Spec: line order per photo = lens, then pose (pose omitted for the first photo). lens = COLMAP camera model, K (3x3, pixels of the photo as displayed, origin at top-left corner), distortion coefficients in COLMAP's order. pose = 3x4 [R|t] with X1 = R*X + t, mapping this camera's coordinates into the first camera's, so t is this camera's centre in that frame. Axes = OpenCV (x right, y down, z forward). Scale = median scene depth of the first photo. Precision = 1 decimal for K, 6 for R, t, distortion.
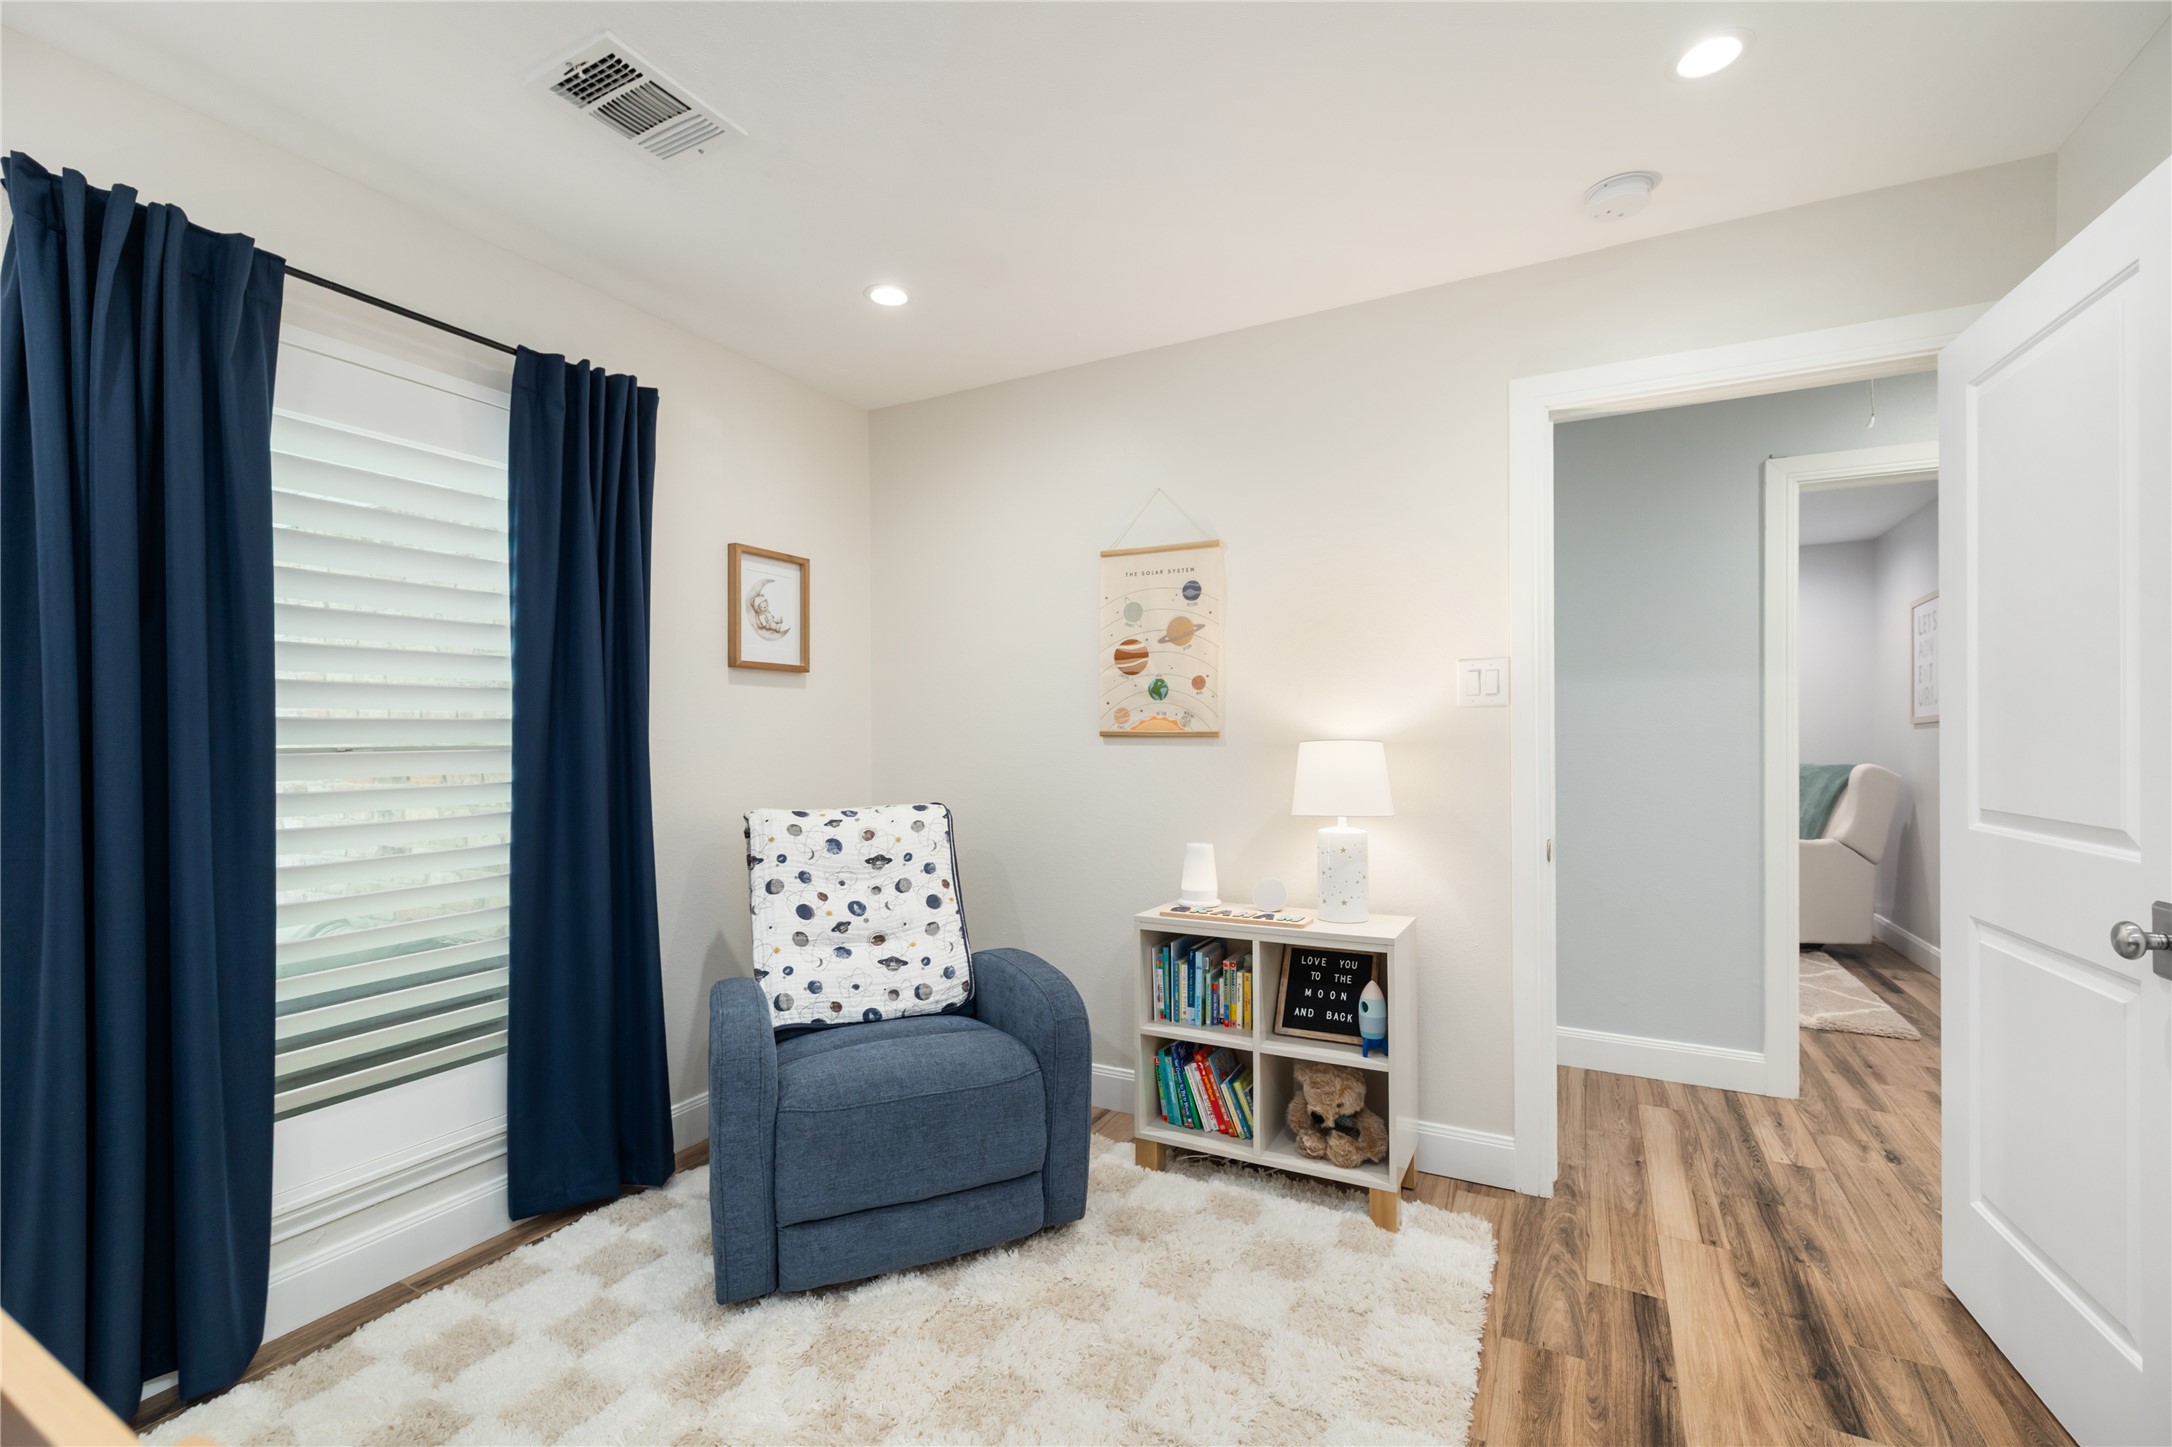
lens RADIAL K [[906.9, 0, 1087.6], [0, 906.9, 733.3], [0, 0, 1]] dist [0.001749, -0.000261]
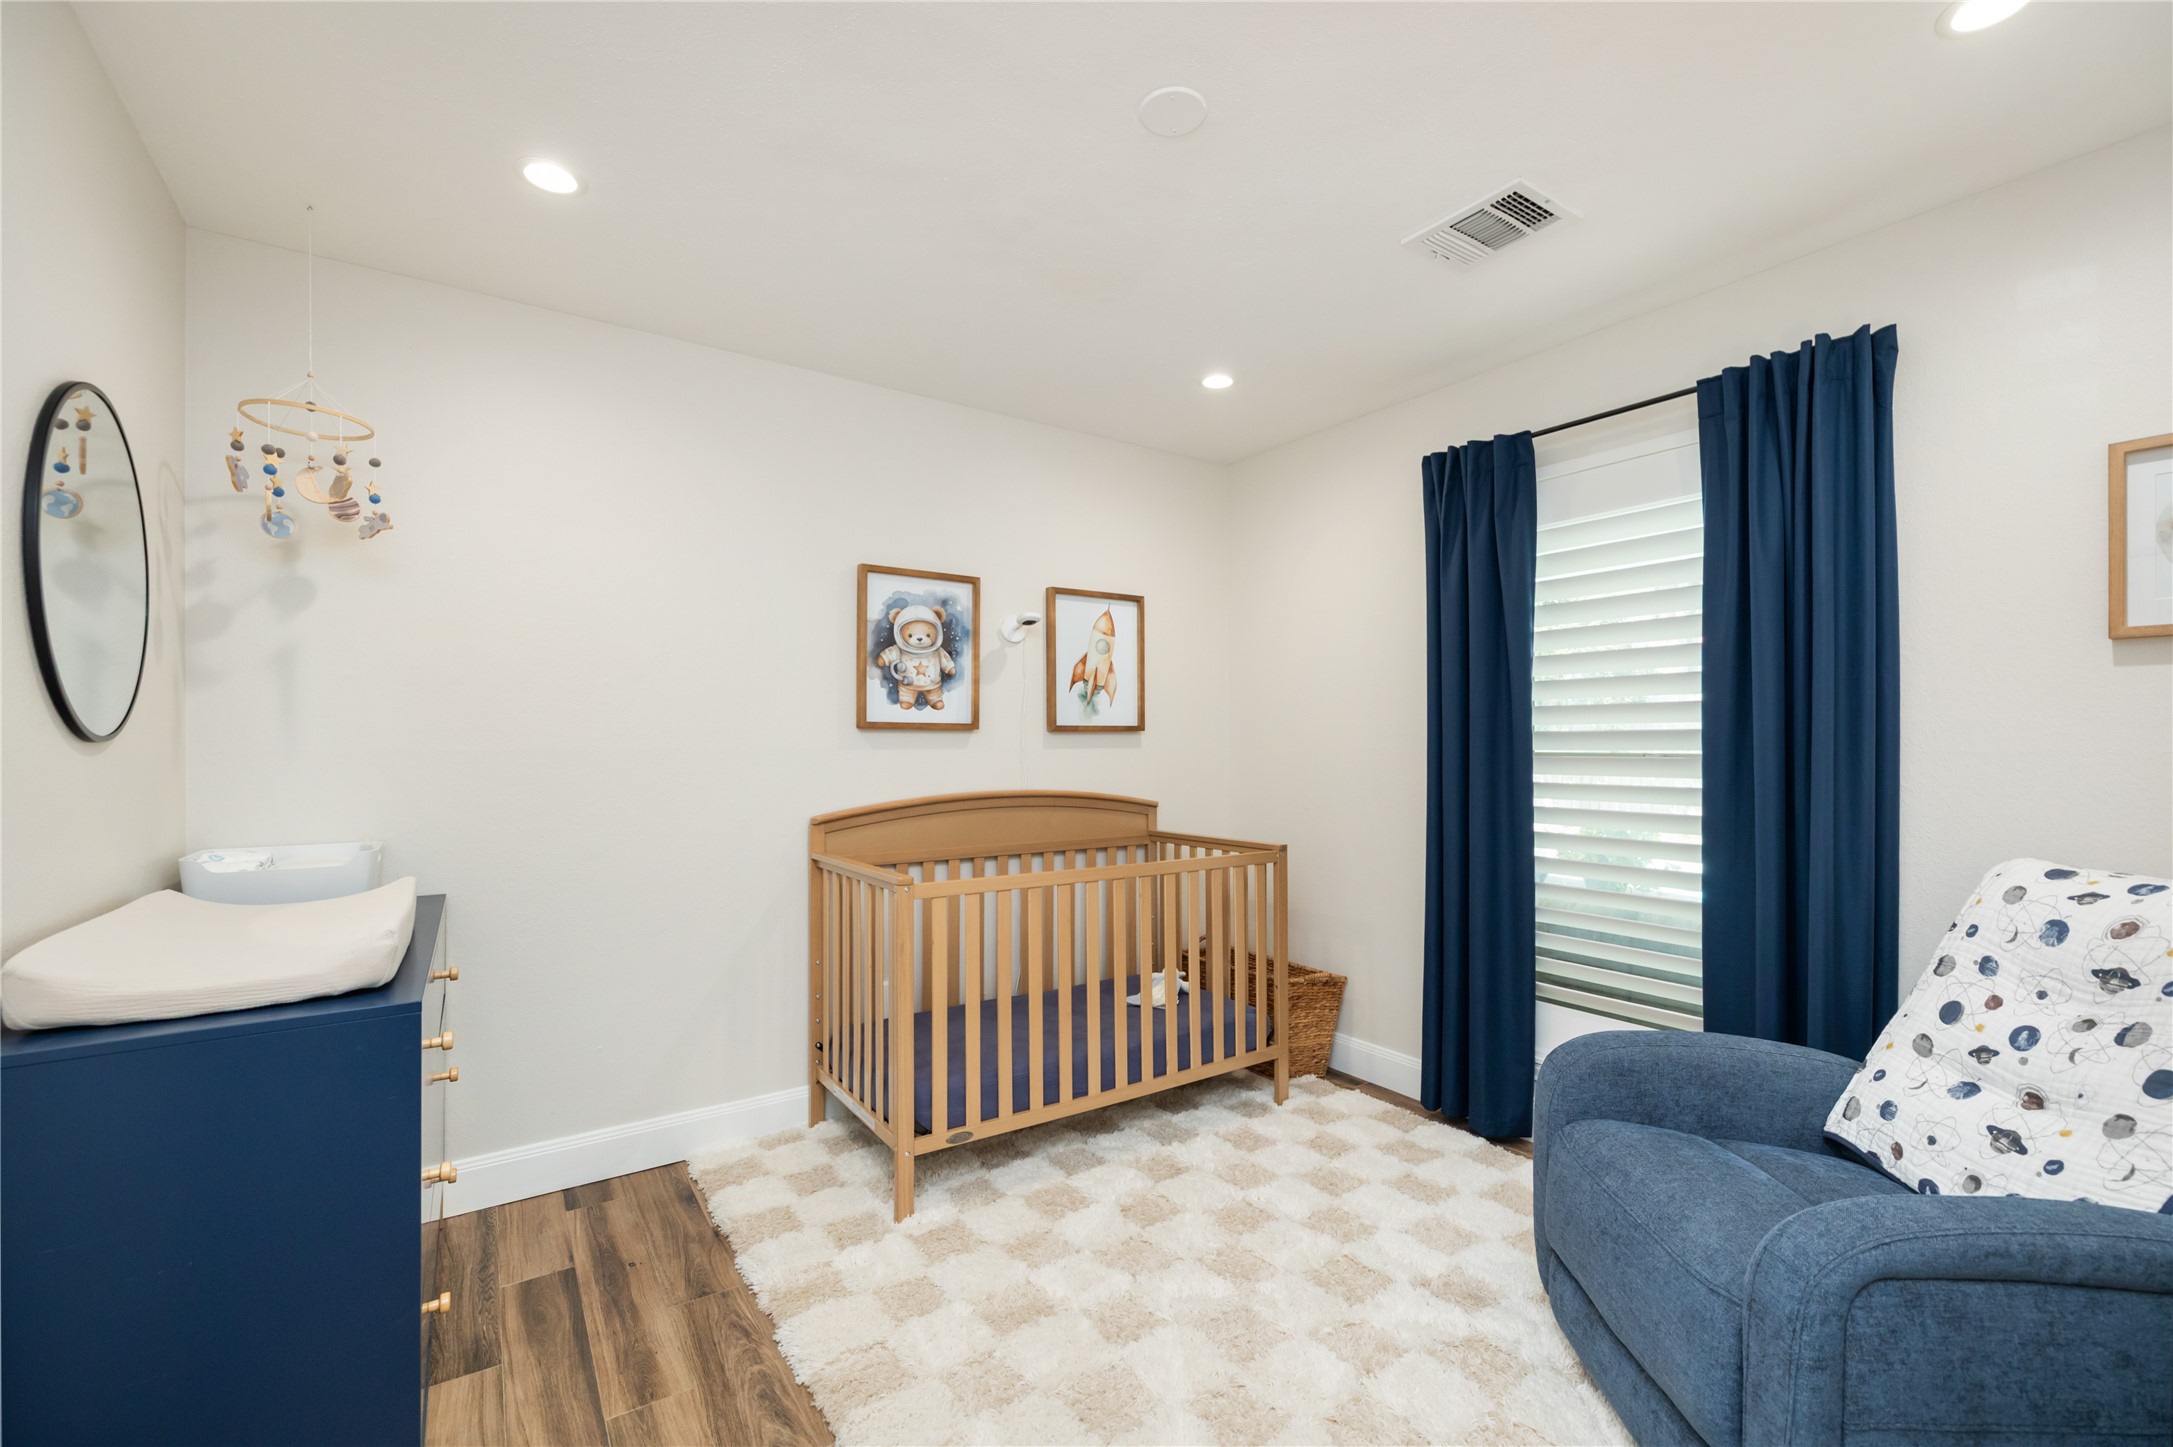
lens RADIAL K [[907.3, 0, 1088.1], [0, 907.3, 733.3], [0, 0, 1]] dist [0.001749, -0.000261]
pose [[-0.451388, -0.009832, -0.892274, 0.650712], [-0.006077, 0.999950, -0.007944, 0.001426], [0.892307, 0.001837, -0.451425, 0.838139]]
